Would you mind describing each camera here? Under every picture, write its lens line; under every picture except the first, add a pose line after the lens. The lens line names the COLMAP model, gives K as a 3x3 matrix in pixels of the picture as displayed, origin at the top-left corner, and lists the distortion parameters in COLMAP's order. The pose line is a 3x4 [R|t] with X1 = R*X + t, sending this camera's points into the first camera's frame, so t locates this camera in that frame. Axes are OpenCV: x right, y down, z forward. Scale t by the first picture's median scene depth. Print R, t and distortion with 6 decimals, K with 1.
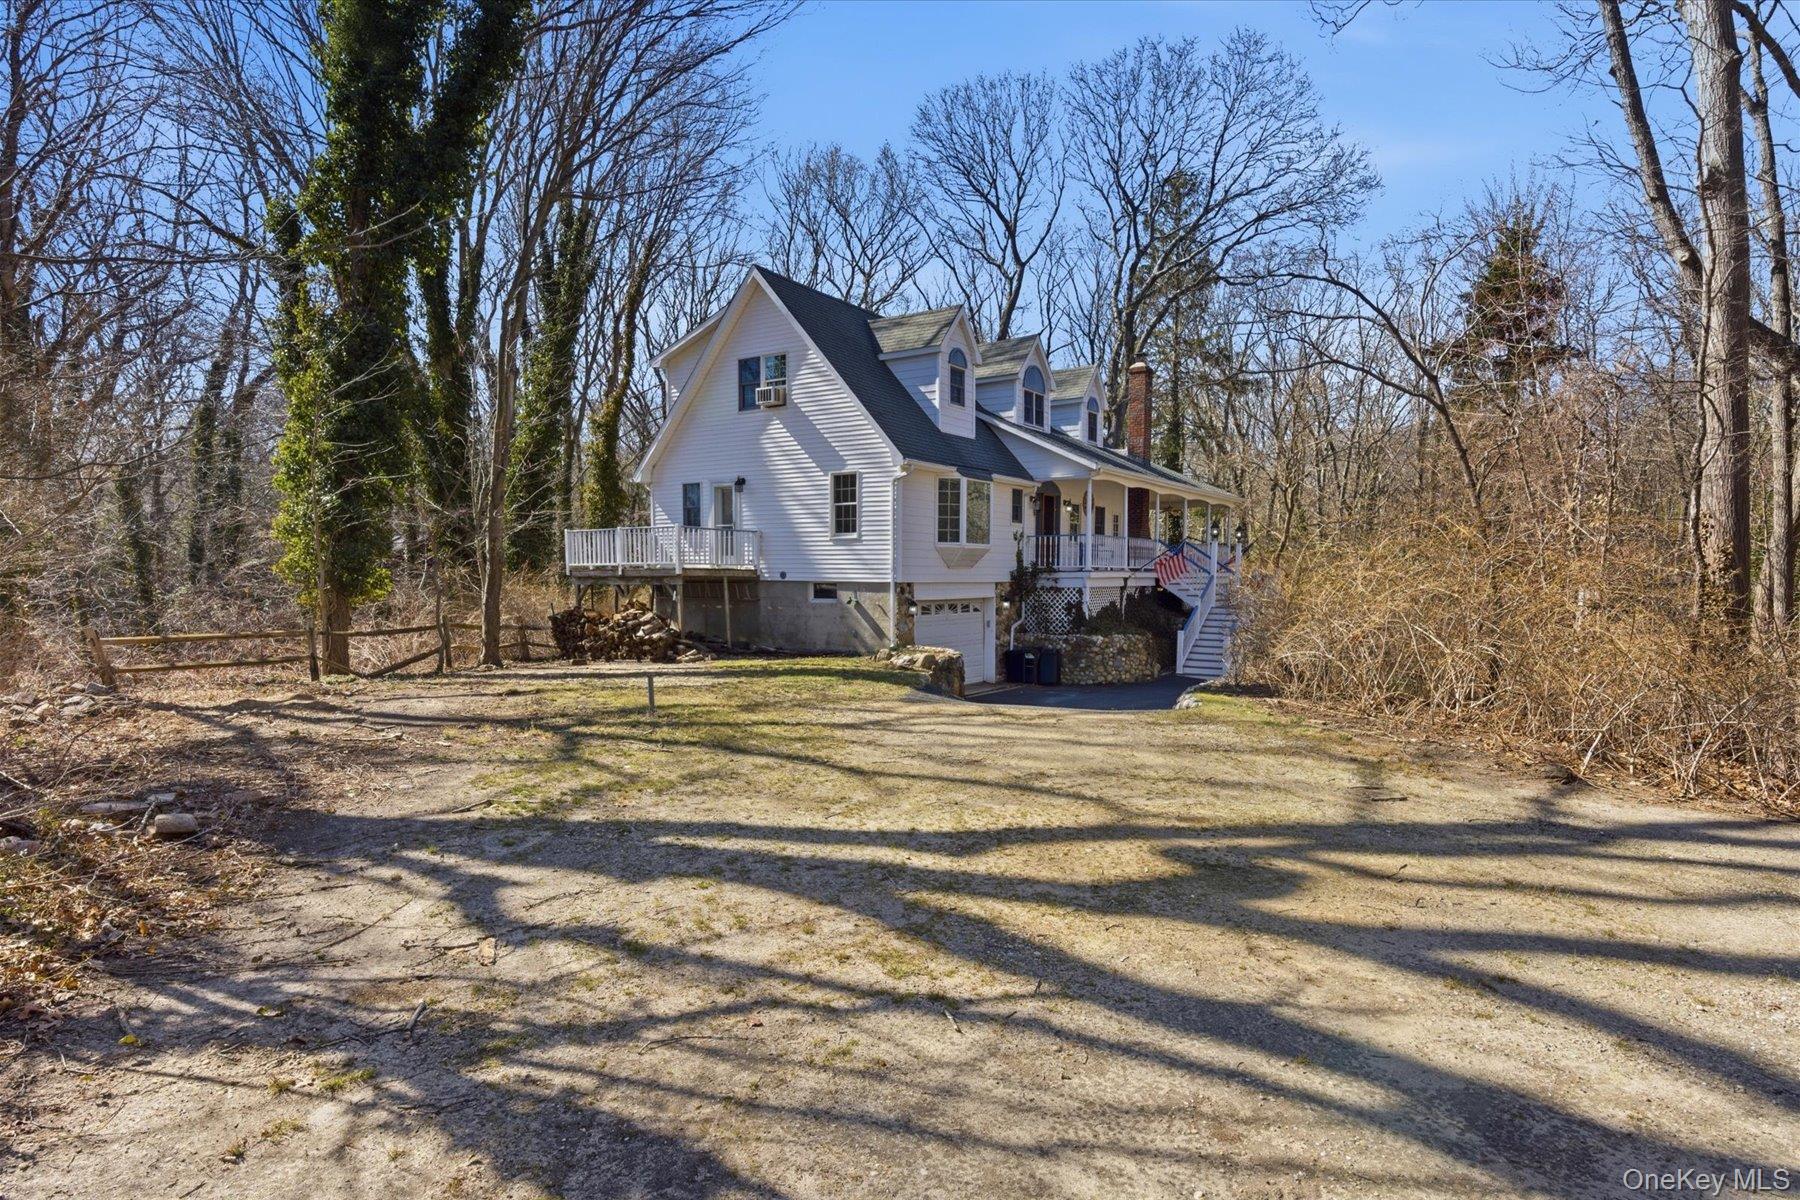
lens RADIAL K [[975.4, 0, 900.1], [0, 975.4, 699.8], [0, 0, 1]] dist [0.000803, 0.000226]
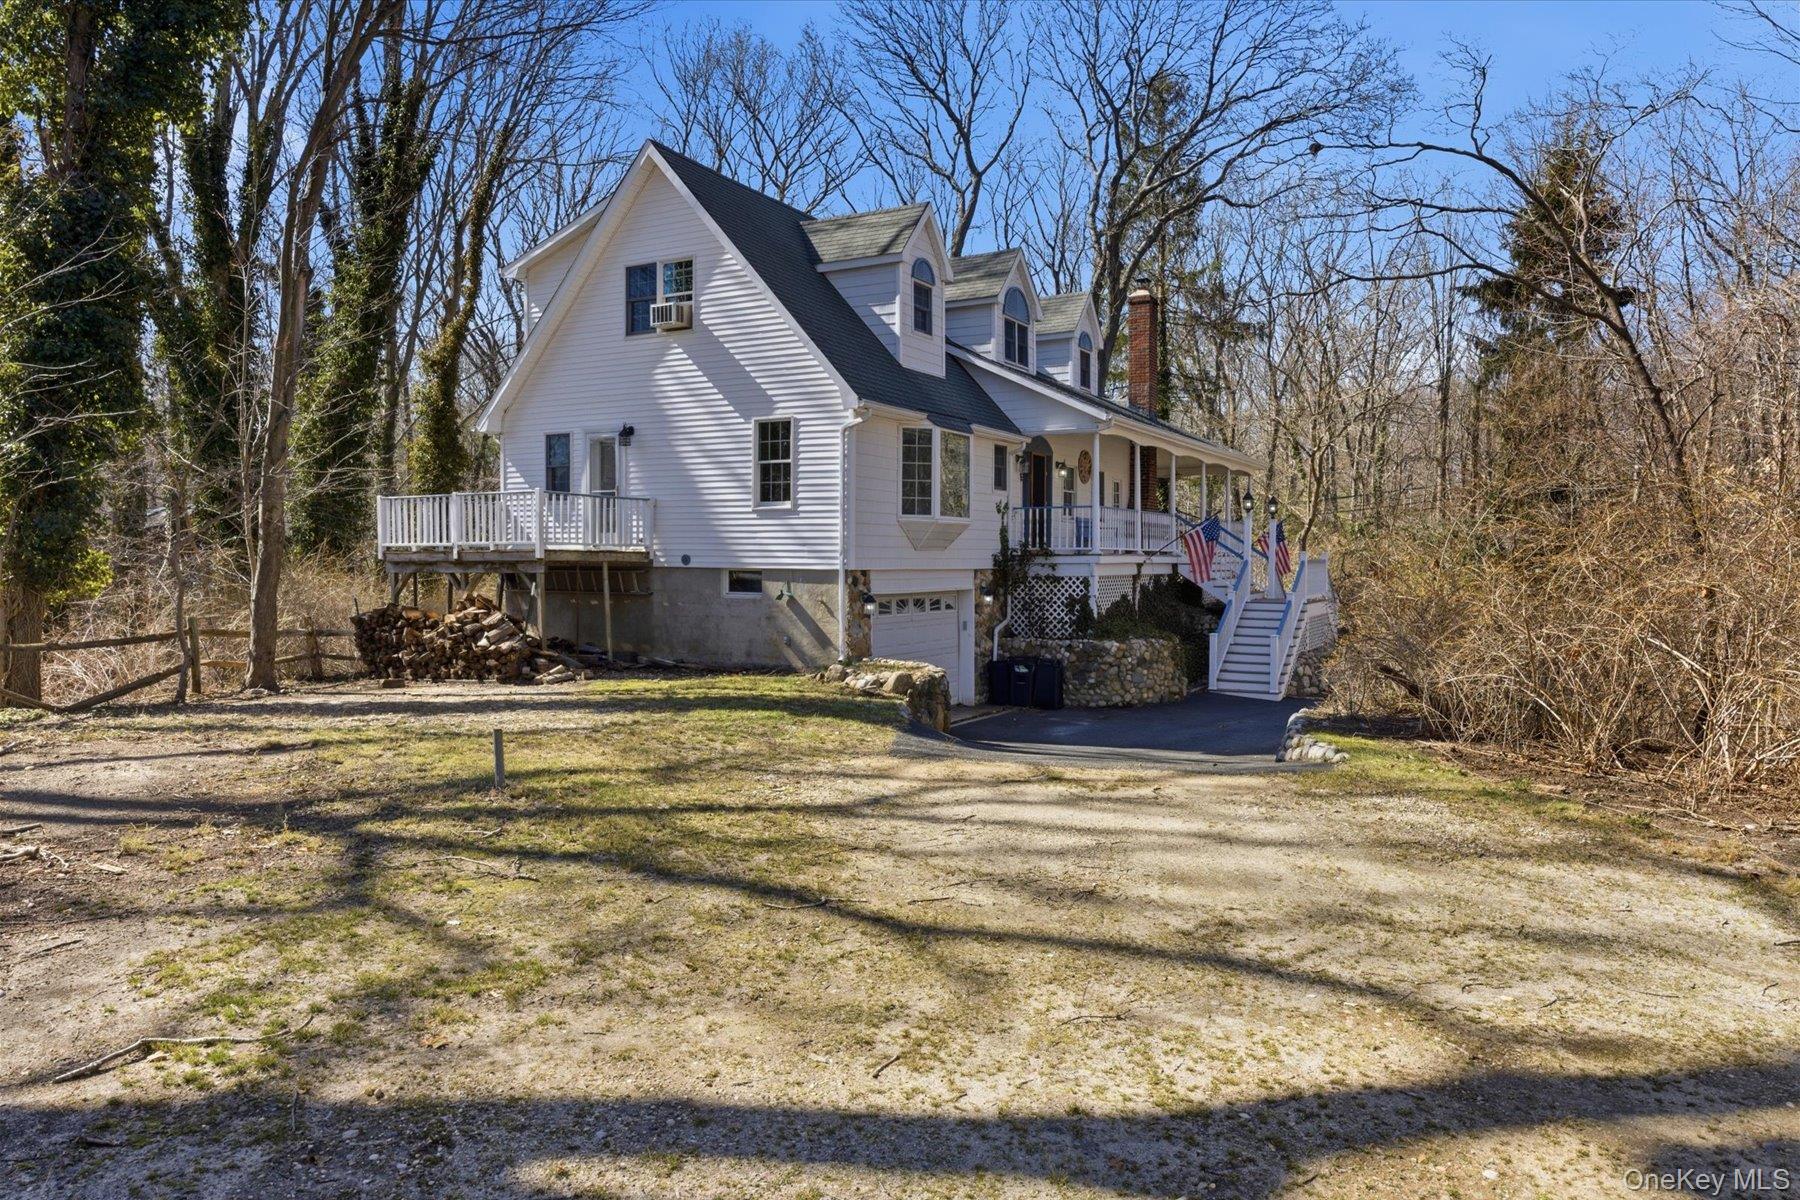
lens RADIAL K [[1182.1, 0, 900.2], [0, 1182.1, 635.0], [0, 0, 1]] dist [-0.020311, 0.005897]
pose [[0.996822, -0.003403, 0.079592, -0.029862], [0.008369, 0.998032, -0.062142, -0.015381], [-0.079224, 0.062611, 0.994889, 0.113781]]
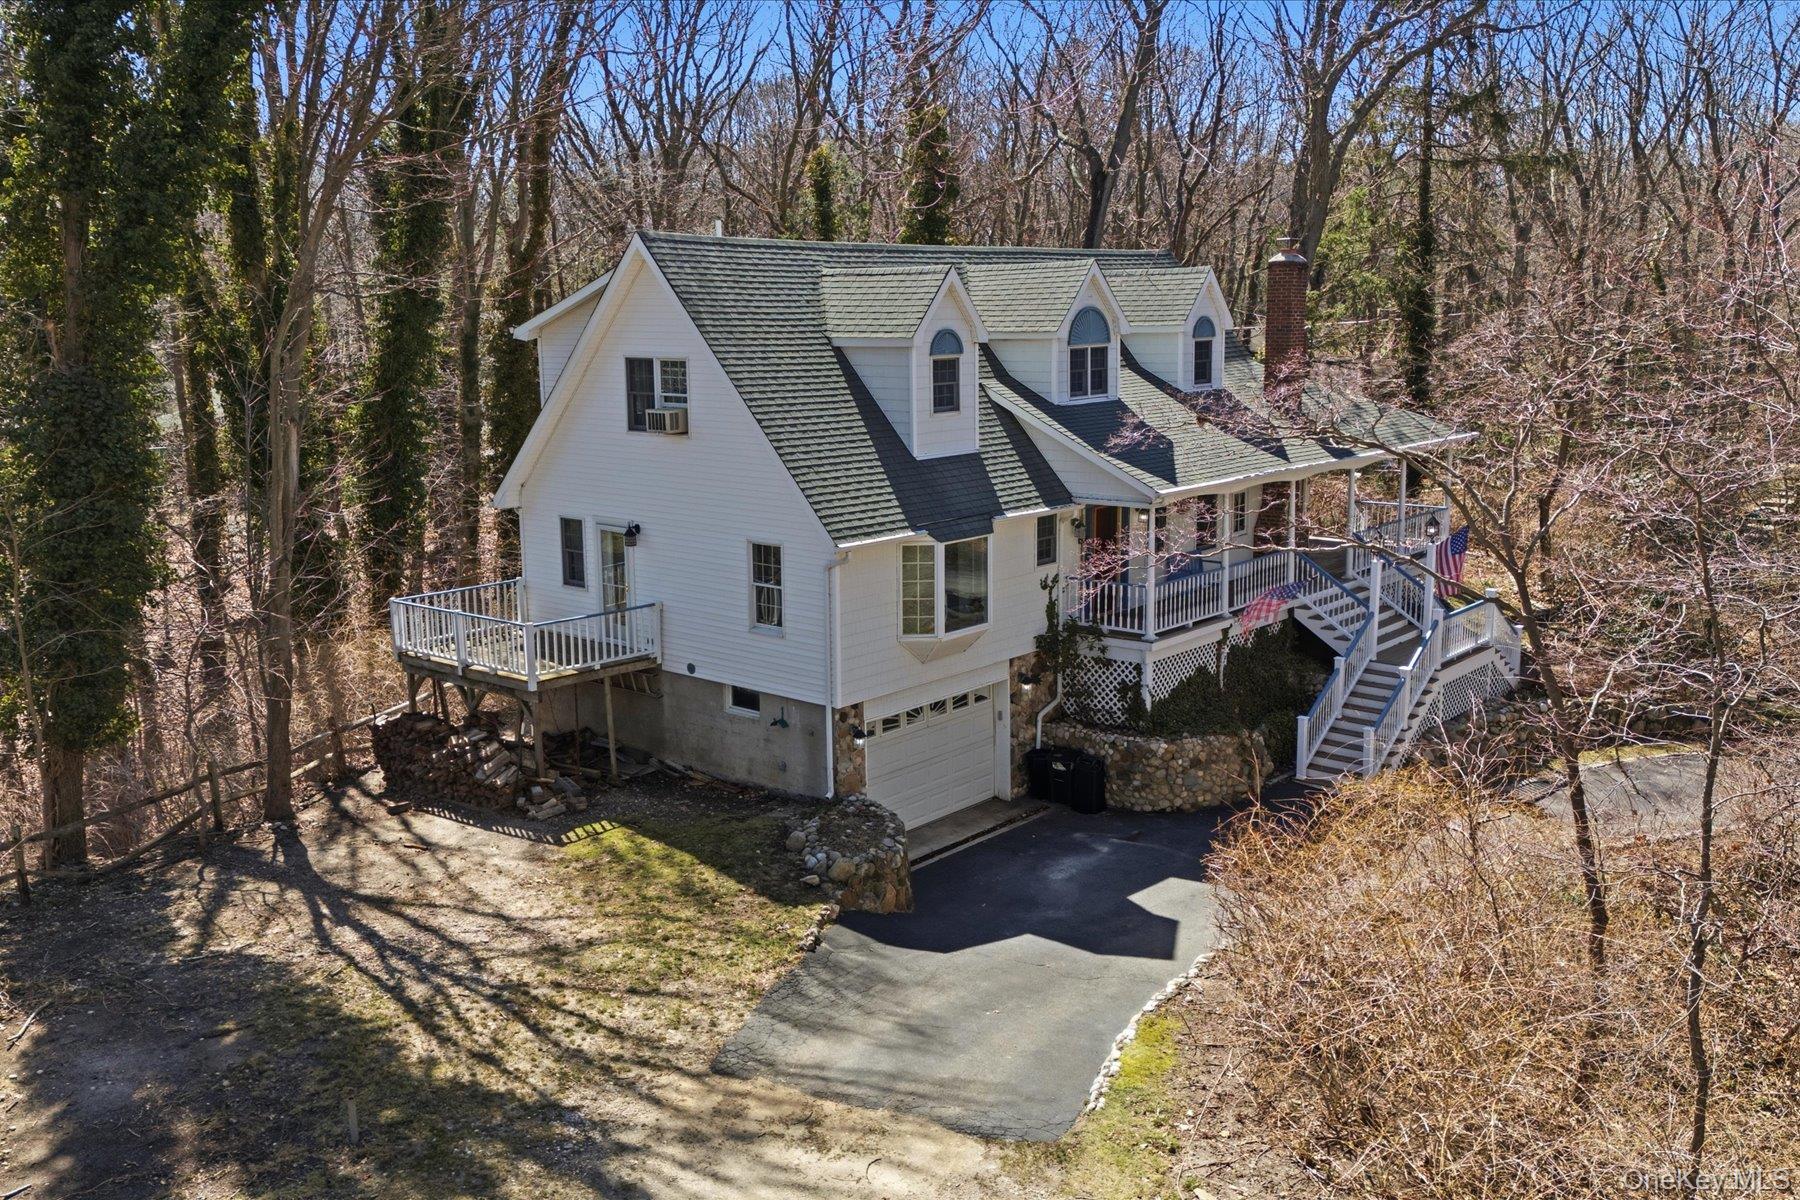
lens RADIAL K [[1544.7, 0, 893.0], [0, 1544.7, 610.4], [0, 0, 1]] dist [0.160725, -0.325437]
pose [[0.992697, 0.011885, -0.120049, 0.146618], [-0.003431, 0.997514, 0.070380, -0.229679], [0.120587, -0.069454, 0.990270, -0.081380]]
